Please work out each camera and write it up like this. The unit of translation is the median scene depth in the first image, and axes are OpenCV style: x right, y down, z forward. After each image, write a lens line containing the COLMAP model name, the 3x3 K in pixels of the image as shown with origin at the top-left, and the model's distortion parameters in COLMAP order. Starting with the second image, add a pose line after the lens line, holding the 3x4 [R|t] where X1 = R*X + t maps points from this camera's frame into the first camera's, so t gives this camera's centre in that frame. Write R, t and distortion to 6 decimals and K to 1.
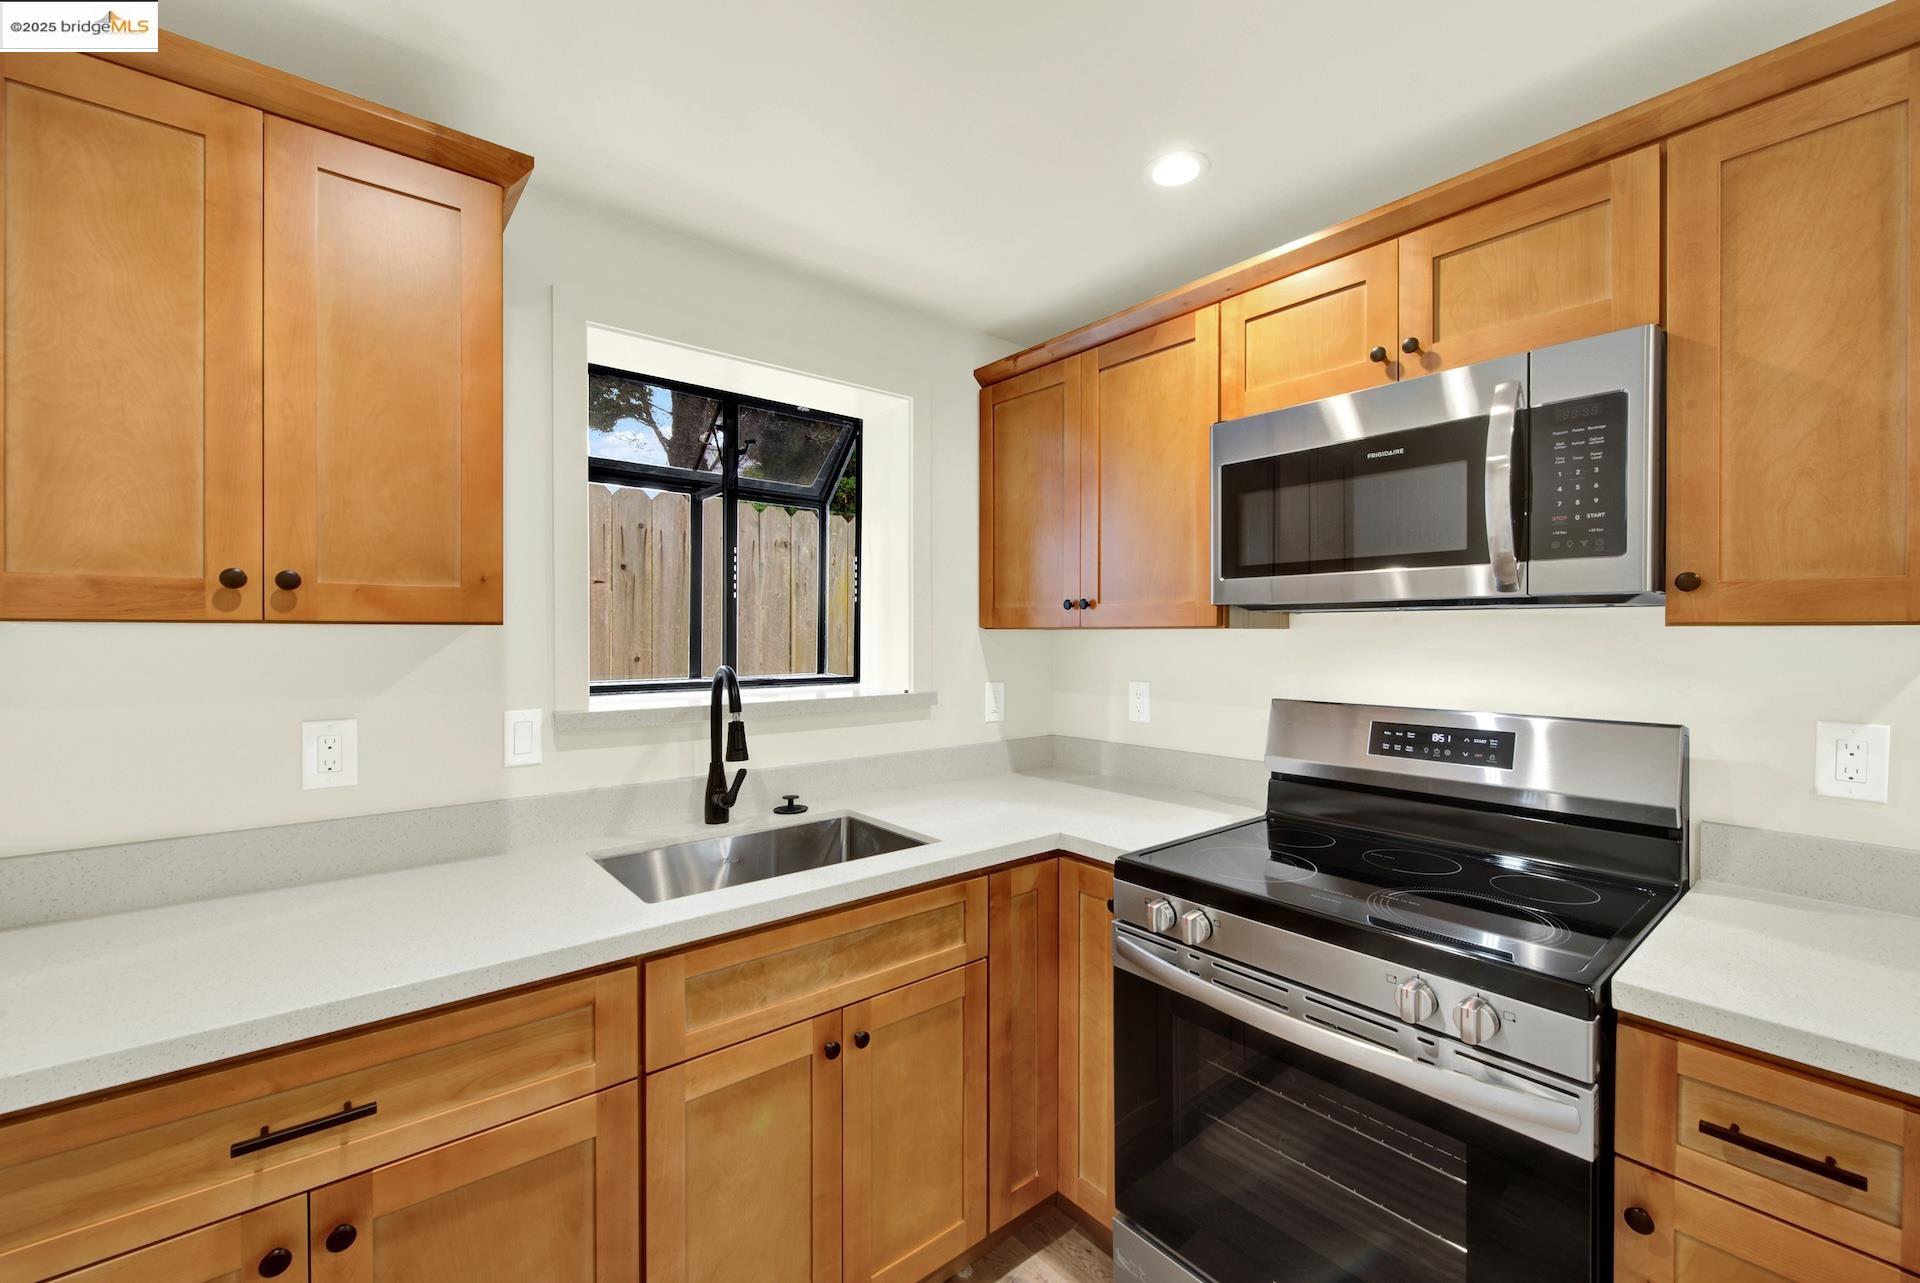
lens RADIAL K [[782.0, 0, 969.1], [0, 782.0, 635.3], [0, 0, 1]] dist [-0.003118, -0.000876]
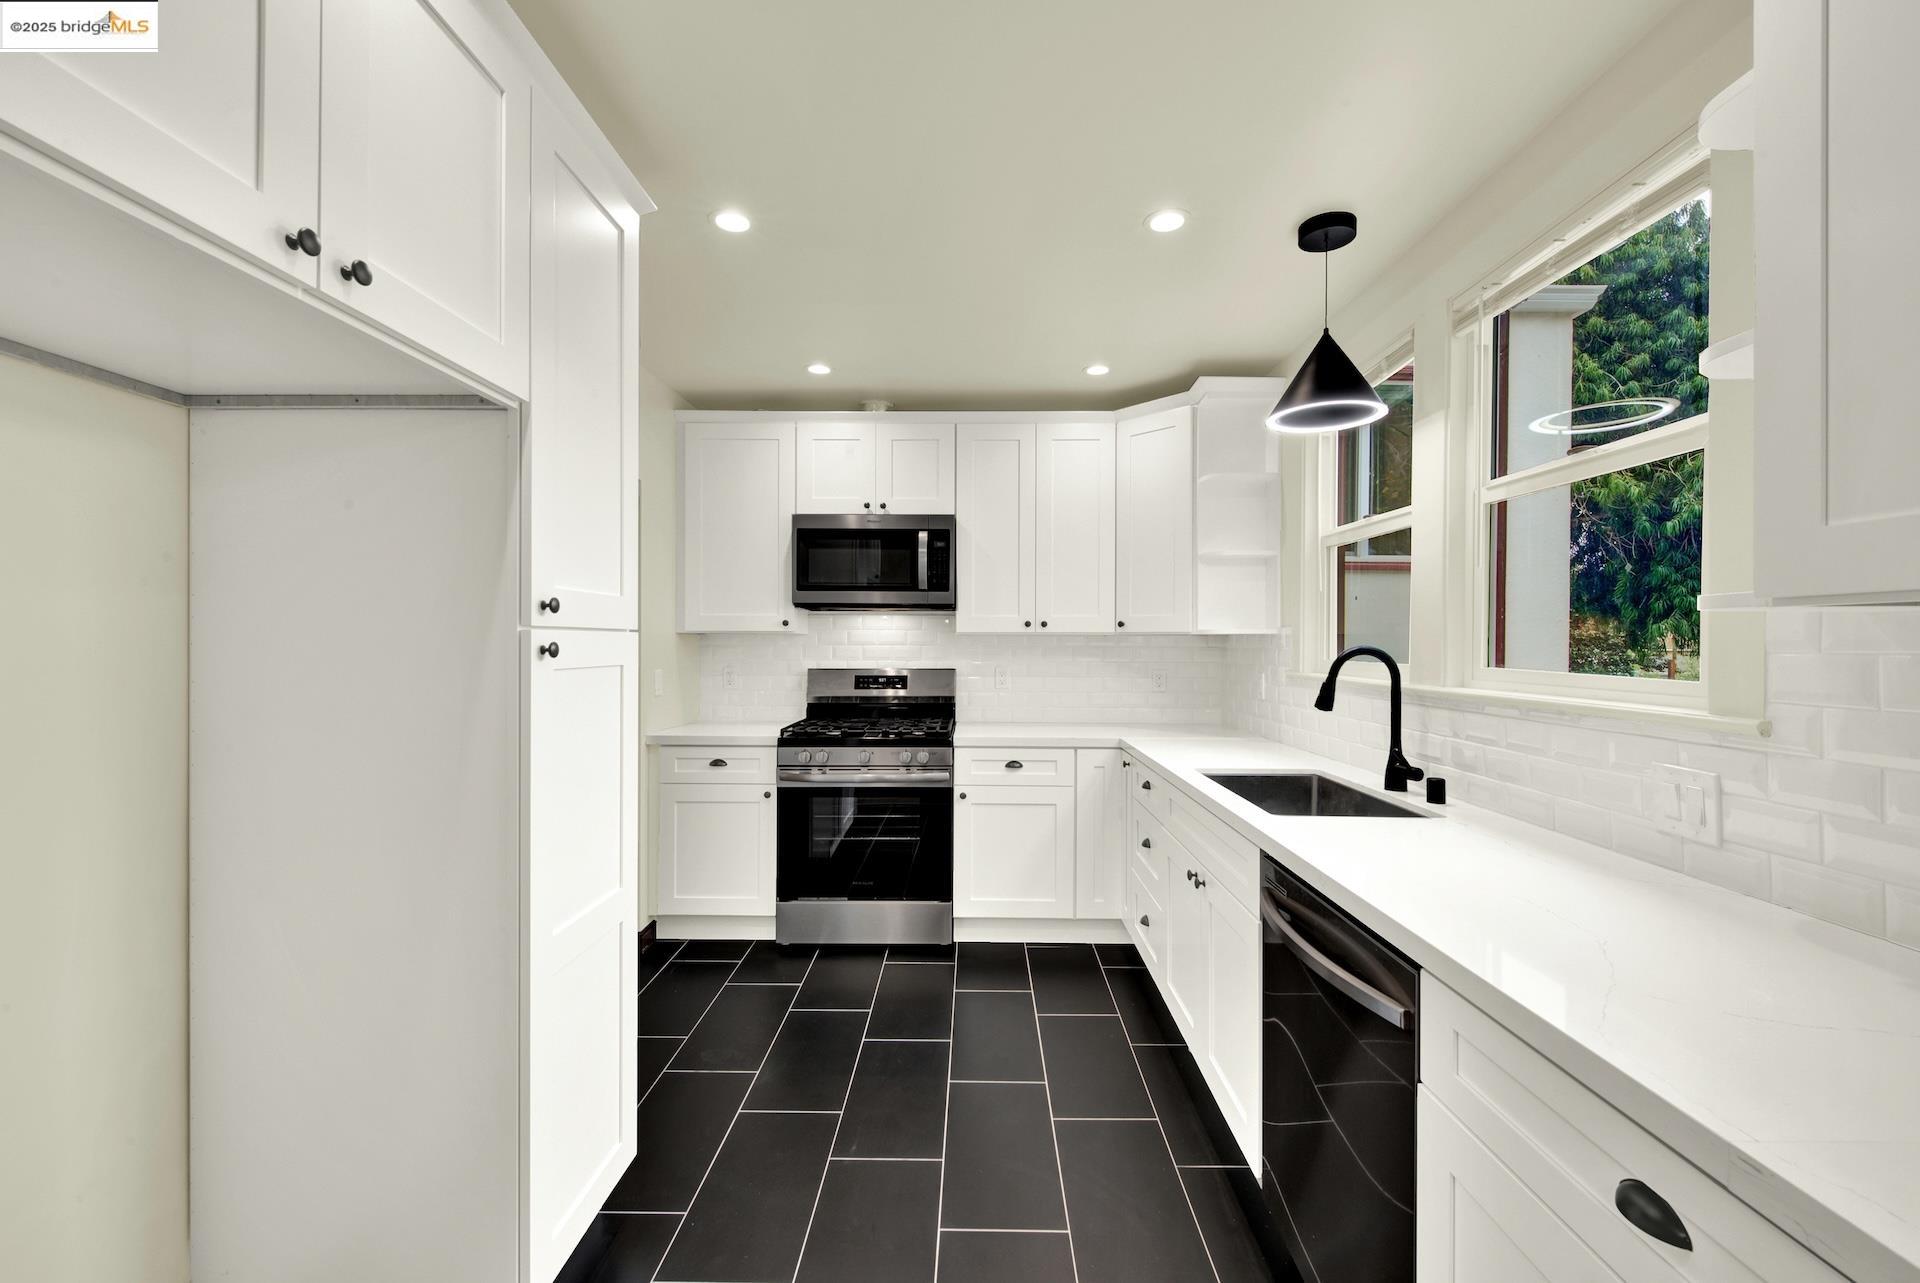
lens RADIAL K [[771.2, 0, 970.2], [0, 771.2, 646.2], [0, 0, 1]] dist [-0.000012, -0.002240]
pose [[0.645313, -0.000138, 0.763918, -1.094727], [-0.002580, 0.999994, 0.002360, 0.019613], [-0.763914, -0.003493, 0.645308, -0.791629]]
